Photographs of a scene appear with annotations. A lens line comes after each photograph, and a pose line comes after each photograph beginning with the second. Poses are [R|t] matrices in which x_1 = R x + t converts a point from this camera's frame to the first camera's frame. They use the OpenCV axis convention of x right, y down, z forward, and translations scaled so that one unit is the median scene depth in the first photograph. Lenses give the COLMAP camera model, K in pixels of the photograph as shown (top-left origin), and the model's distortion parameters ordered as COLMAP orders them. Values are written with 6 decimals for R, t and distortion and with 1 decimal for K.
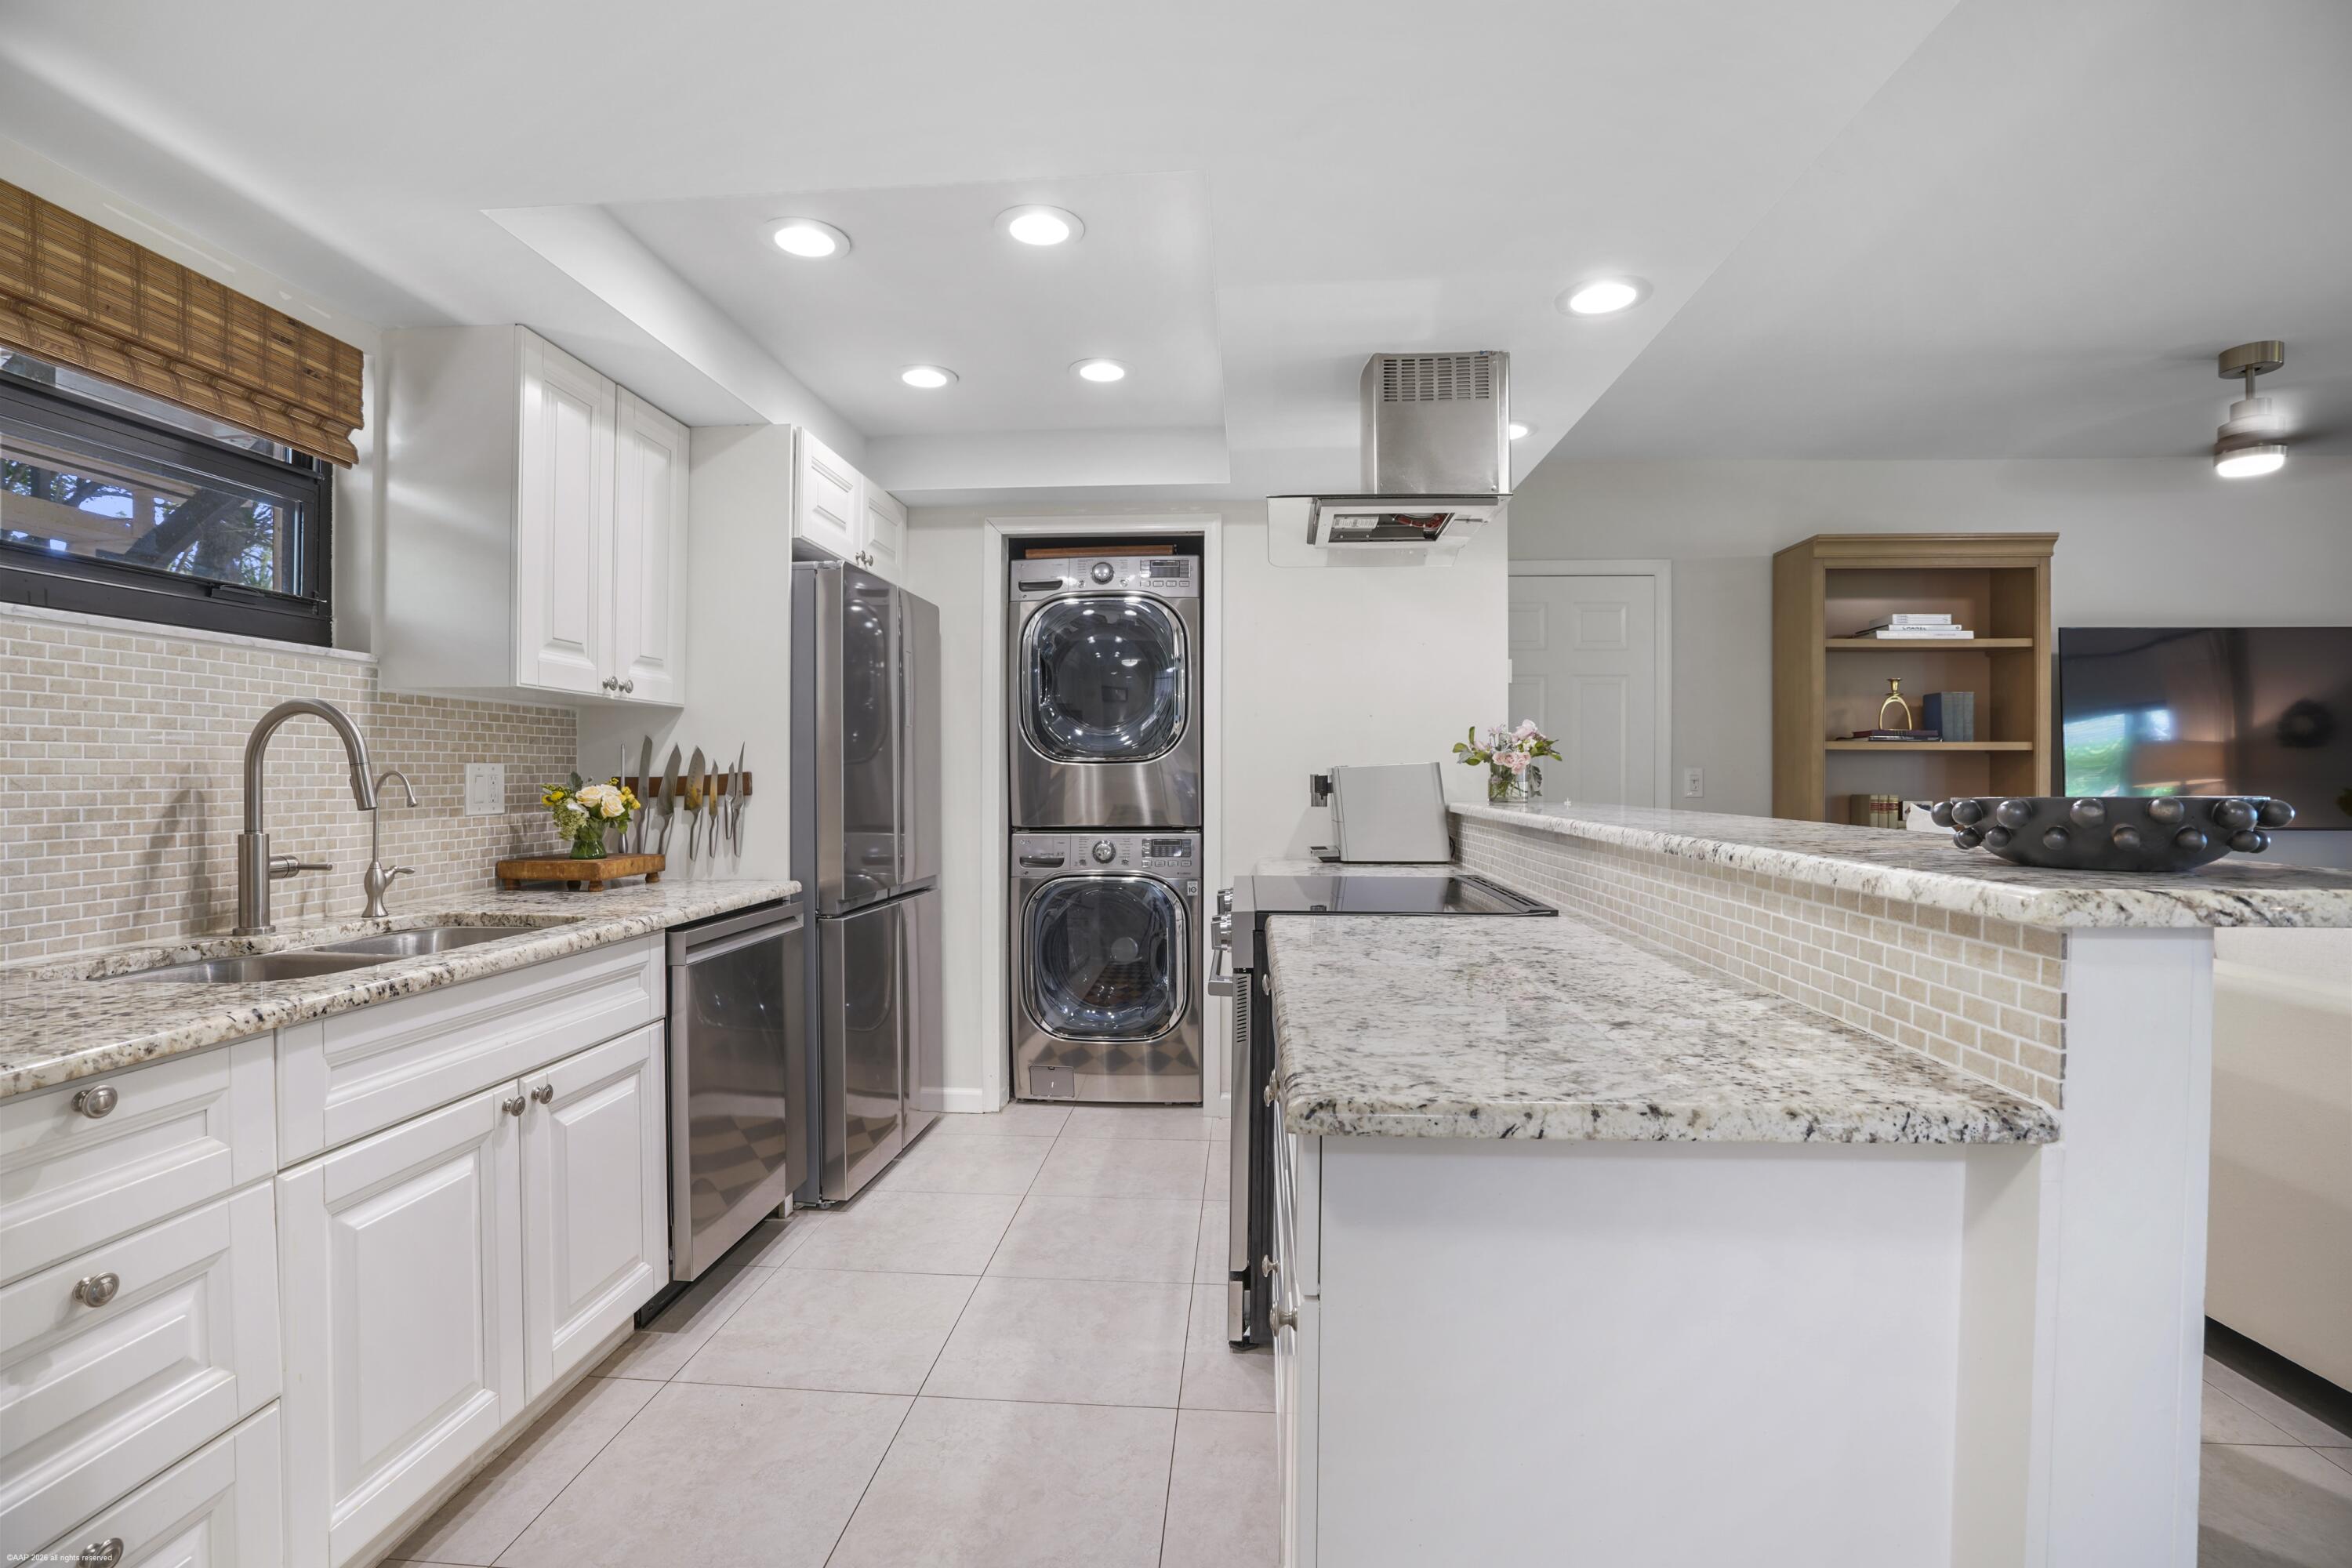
lens RADIAL K [[1077.4, 0, 1170.2], [0, 1077.4, 776.9], [0, 0, 1]] dist [-0.054332, 0.019749]
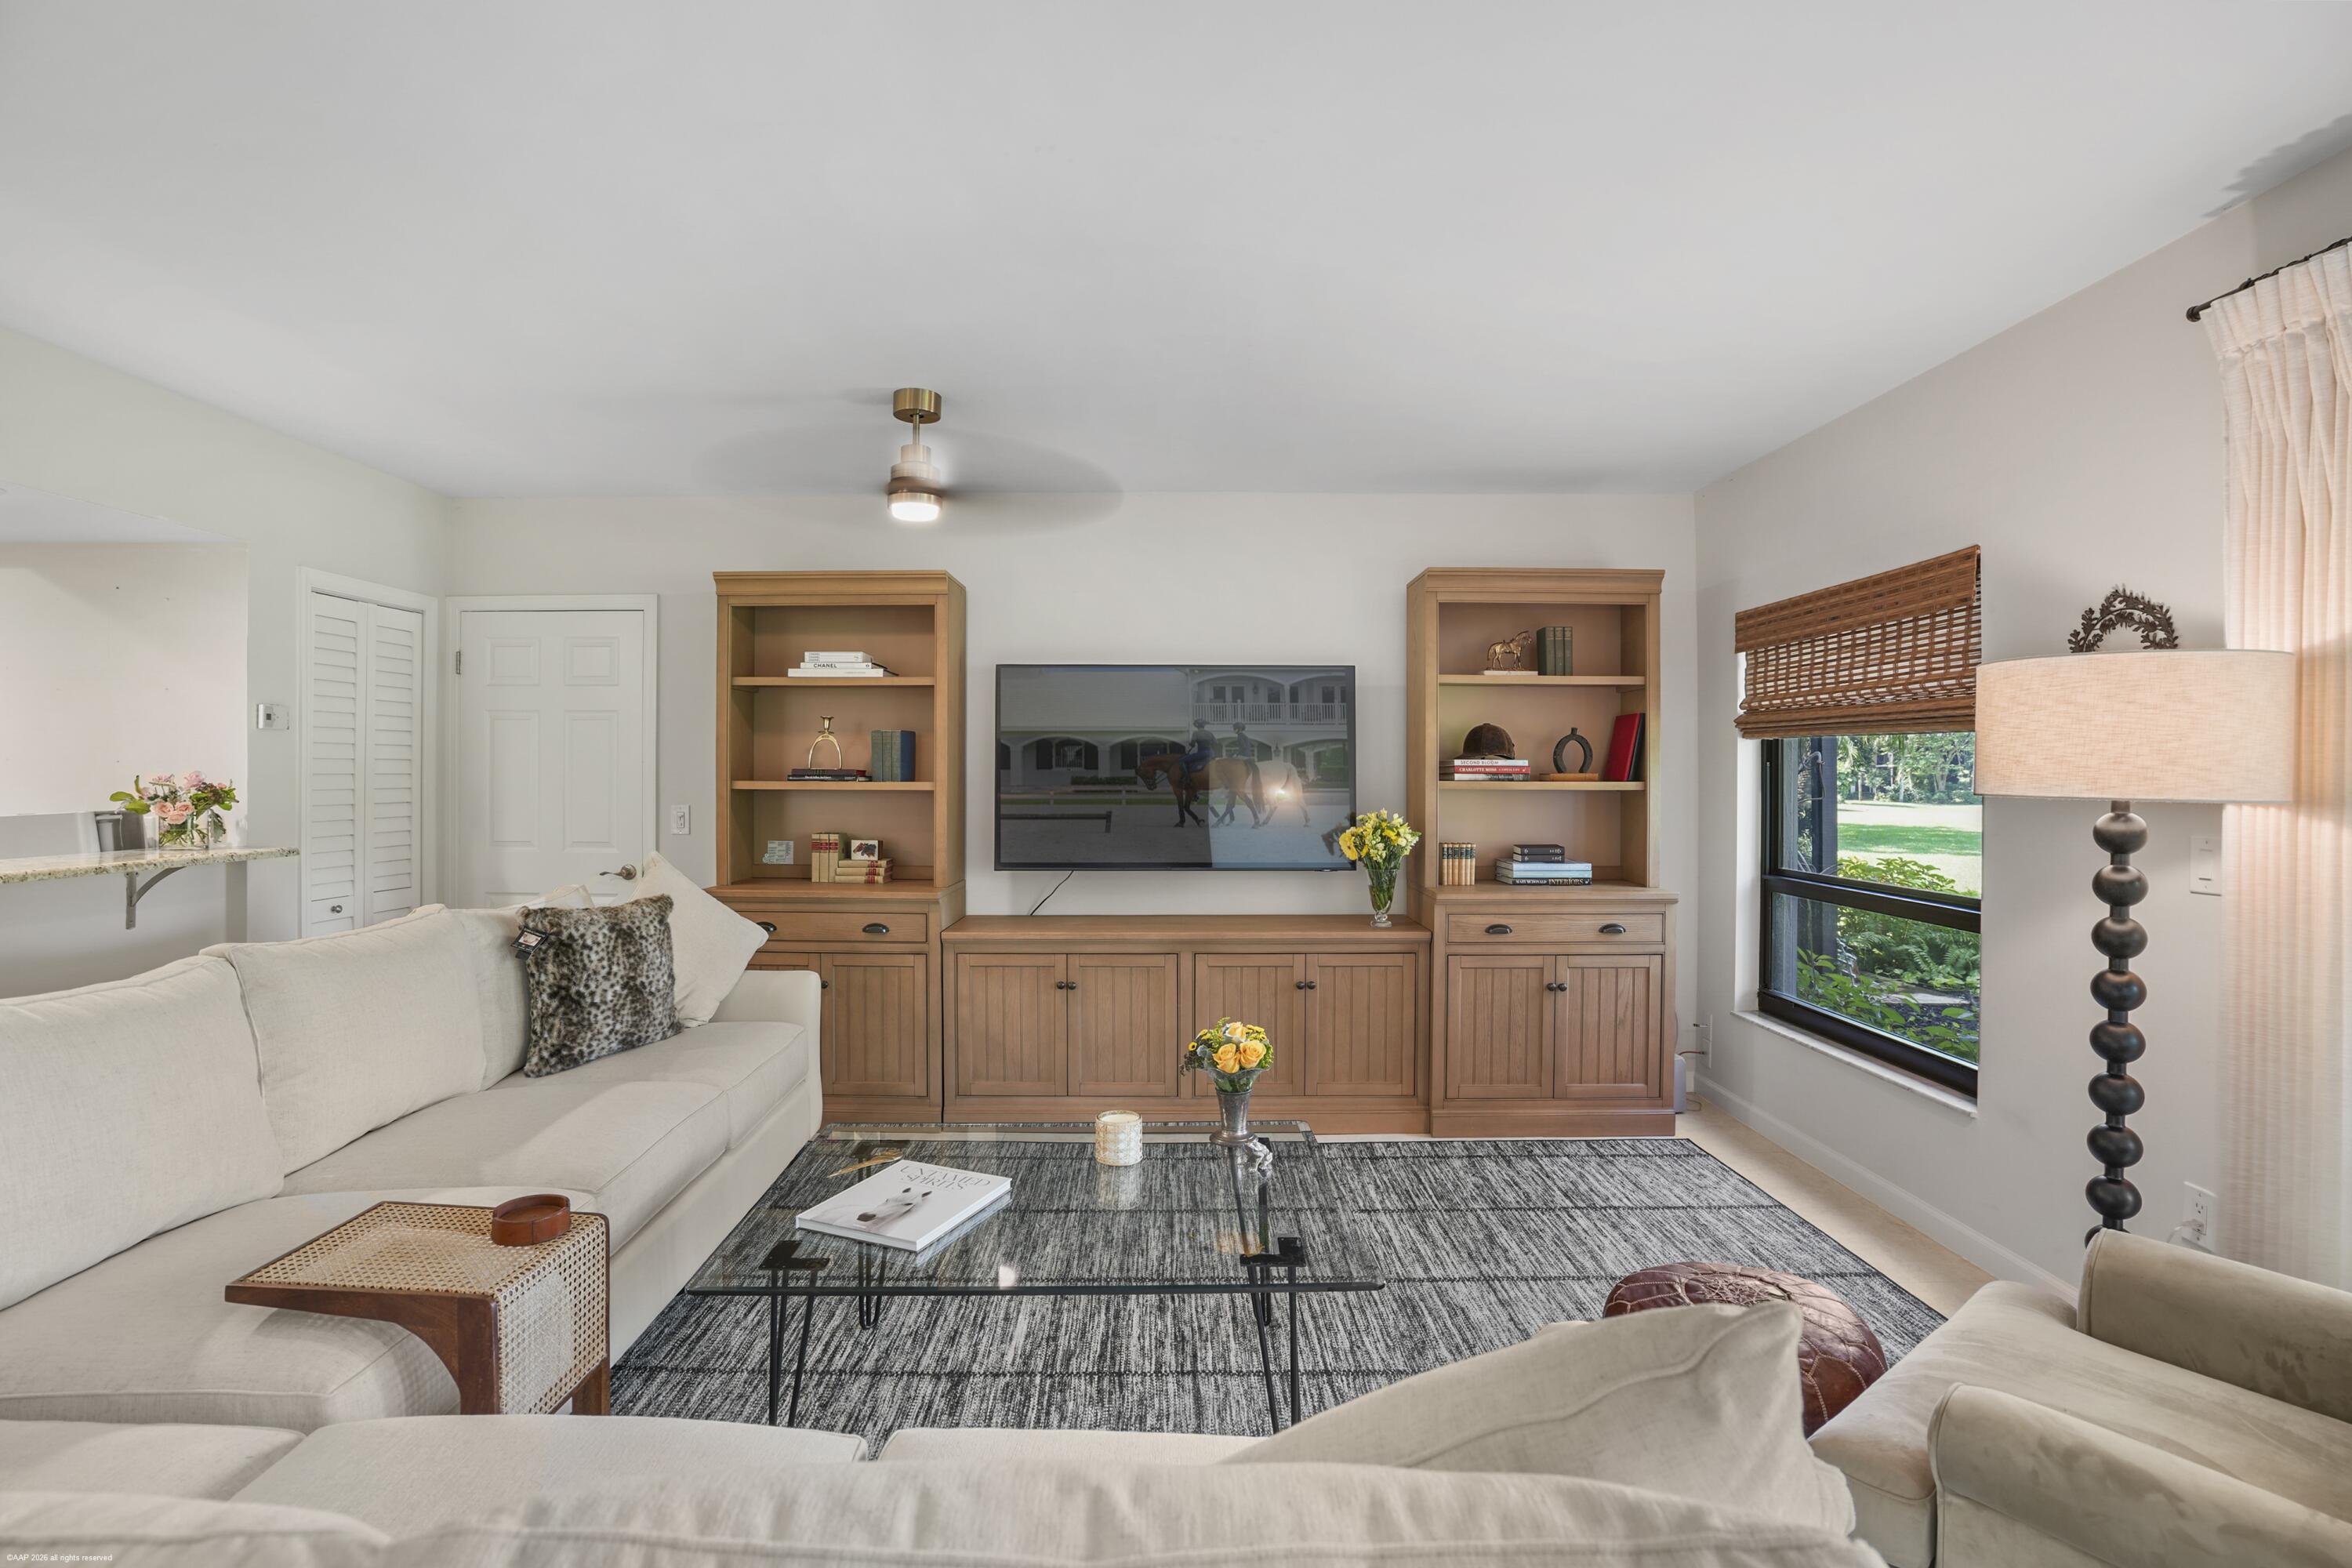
lens RADIAL K [[1098.7, 0, 1178.7], [0, 1098.7, 777.7], [0, 0, 1]] dist [-0.089692, 0.063111]
pose [[0.997621, 0.000983, 0.068927, 1.872038], [-0.000942, 0.999999, -0.000627, -0.070752], [-0.068928, 0.000561, 0.997622, -0.069993]]
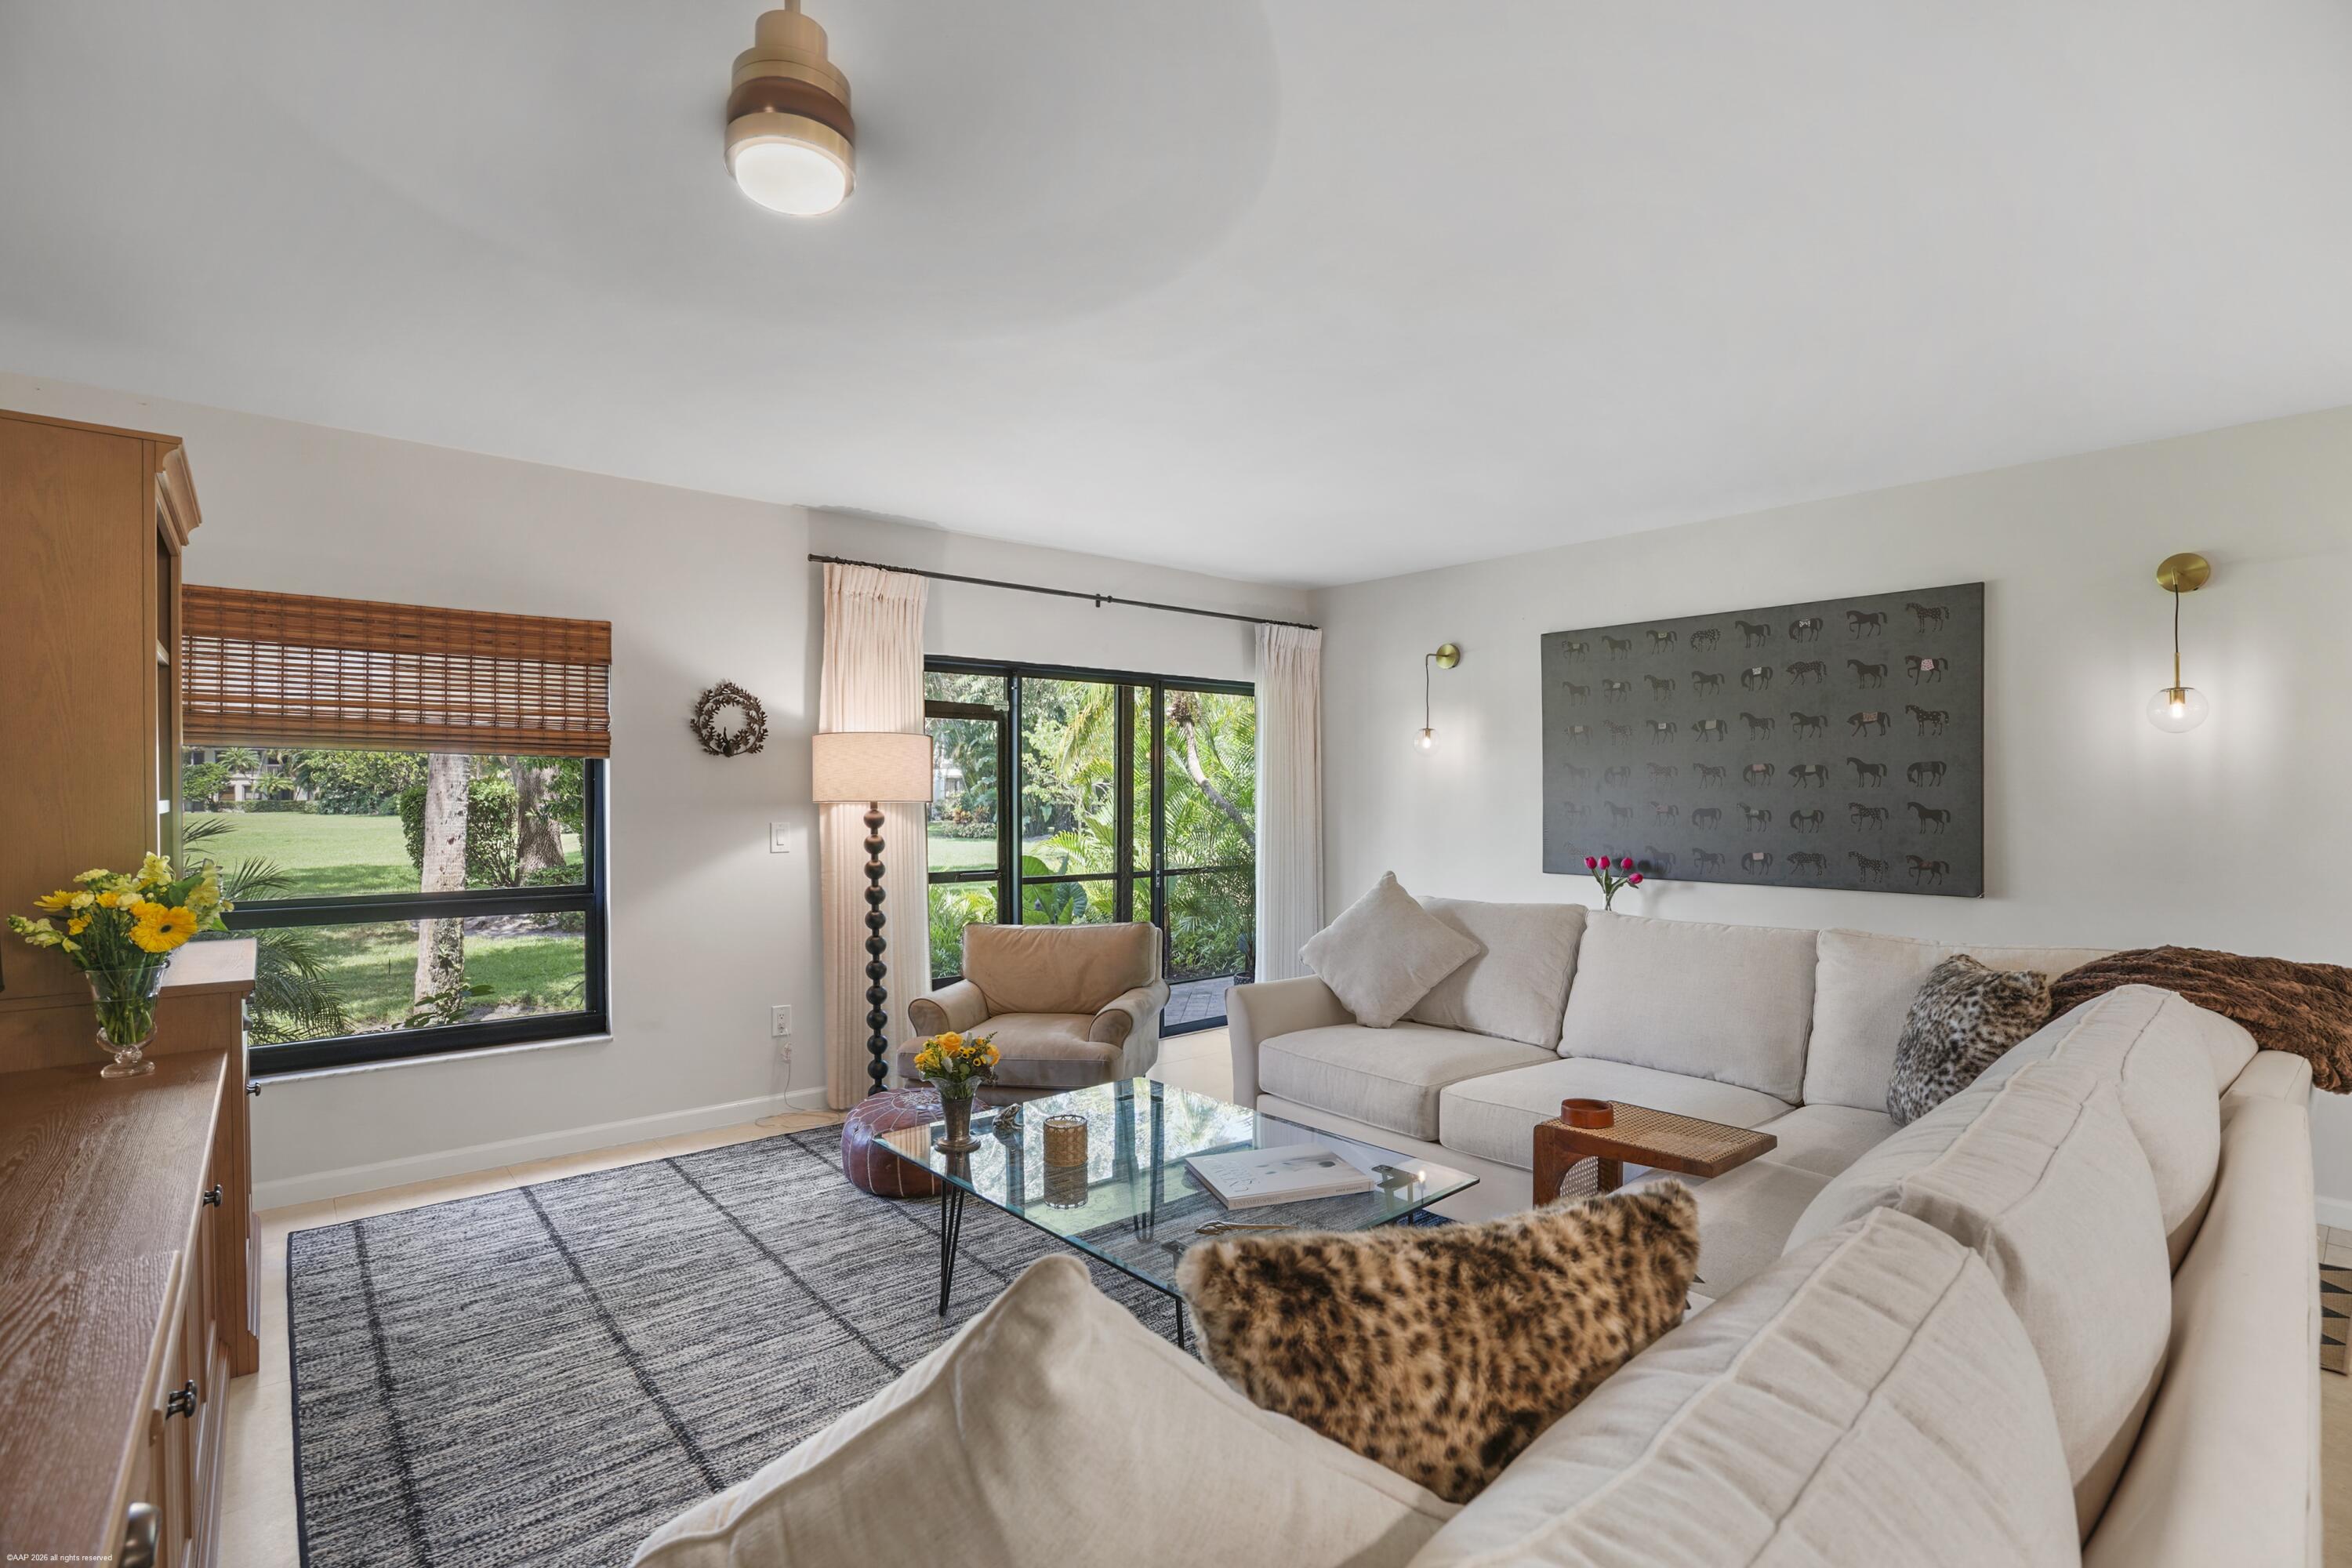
lens RADIAL K [[1082.4, 0, 1172.5], [0, 1082.4, 823.8], [0, 0, 1]] dist [-0.085257, 0.044503]
pose [[-0.700194, -0.019217, 0.713694, 0.984380], [0.003239, 0.999542, 0.030092, -0.070674], [-0.713945, 0.023382, -0.699811, 1.792381]]
